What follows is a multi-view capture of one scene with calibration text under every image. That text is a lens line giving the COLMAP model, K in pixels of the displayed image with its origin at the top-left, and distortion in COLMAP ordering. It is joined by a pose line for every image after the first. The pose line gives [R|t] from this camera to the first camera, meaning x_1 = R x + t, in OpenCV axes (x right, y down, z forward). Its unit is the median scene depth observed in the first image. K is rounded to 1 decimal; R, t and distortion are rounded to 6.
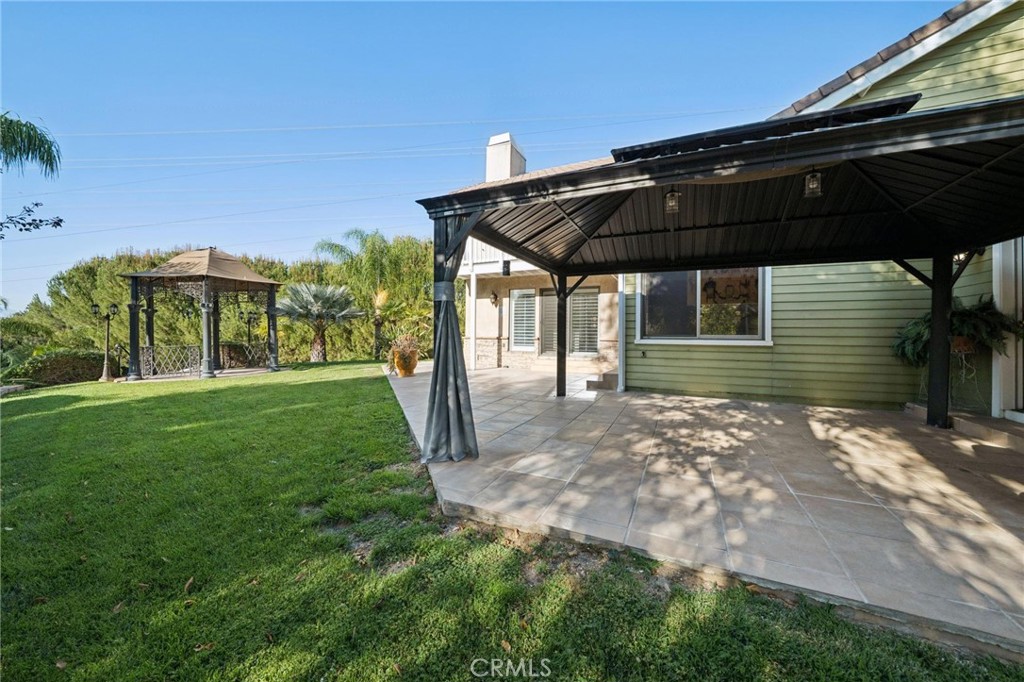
lens RADIAL K [[375.1, 0, 512.0], [0, 375.1, 341.0], [0, 0, 1]] dist [-0.000319, -0.000065]
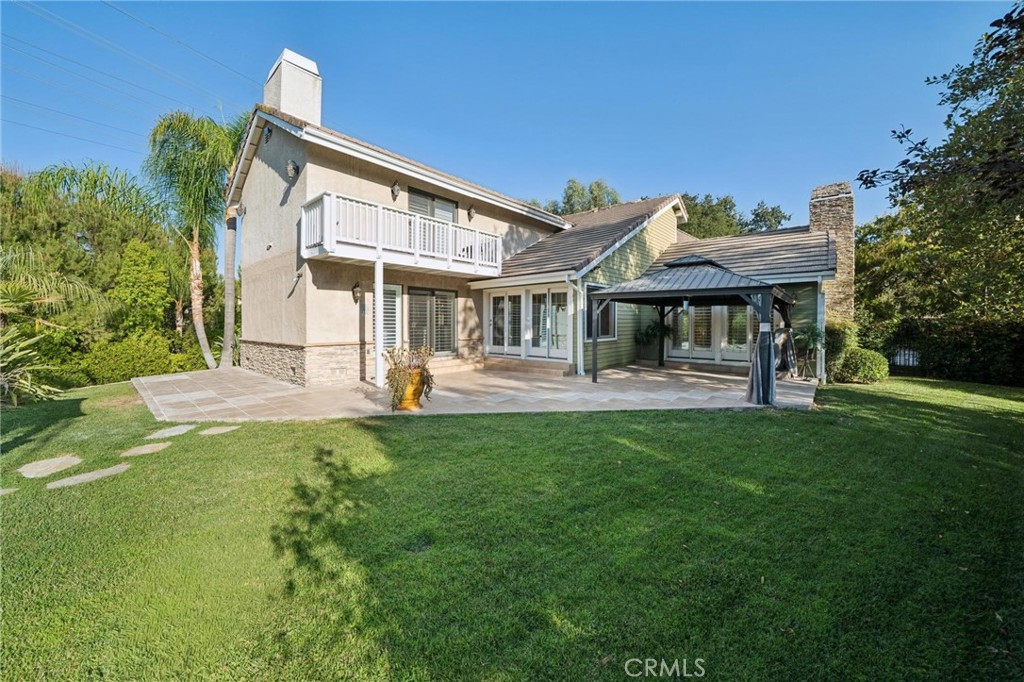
lens RADIAL K [[375.1, 0, 512.0], [0, 375.1, 341.0], [0, 0, 1]] dist [-0.000319, -0.000065]
pose [[0.304790, -0.049059, 0.951155, -0.518193], [0.020765, 0.998777, 0.044862, -0.030876], [-0.952193, 0.006077, 0.305436, 0.346742]]
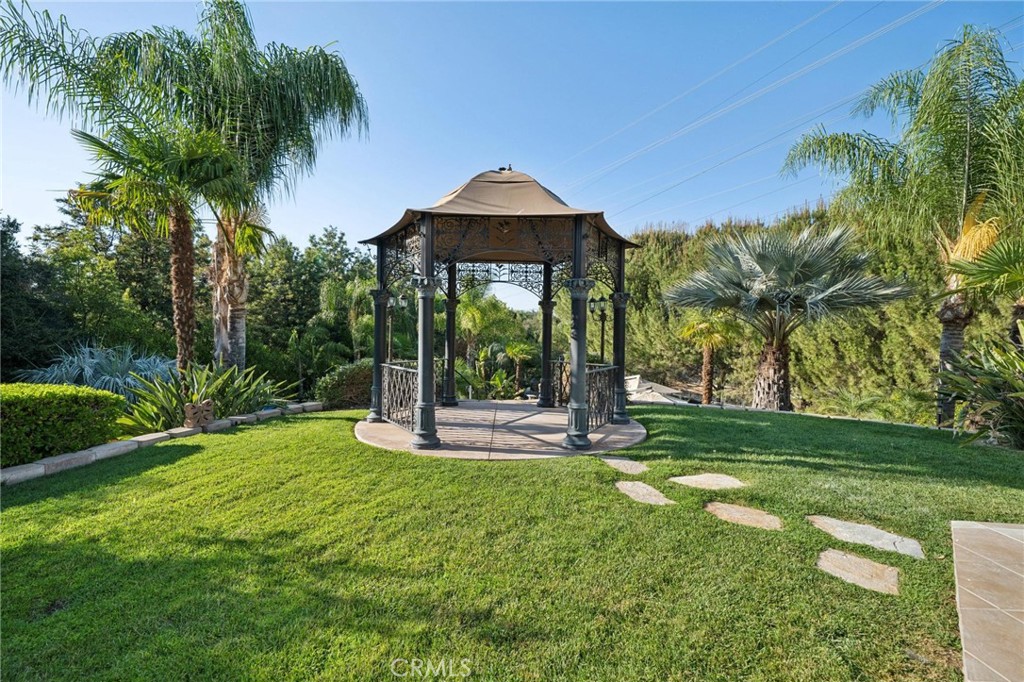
lens RADIAL K [[429.7, 0, 512.0], [0, 429.7, 341.0], [0, 0, 1]] dist [-0.000821, -0.000139]
pose [[0.406331, 0.041853, -0.912767, -0.178442], [-0.033802, 0.998955, 0.030758, -0.026921], [0.913101, 0.018355, 0.407321, 0.521603]]
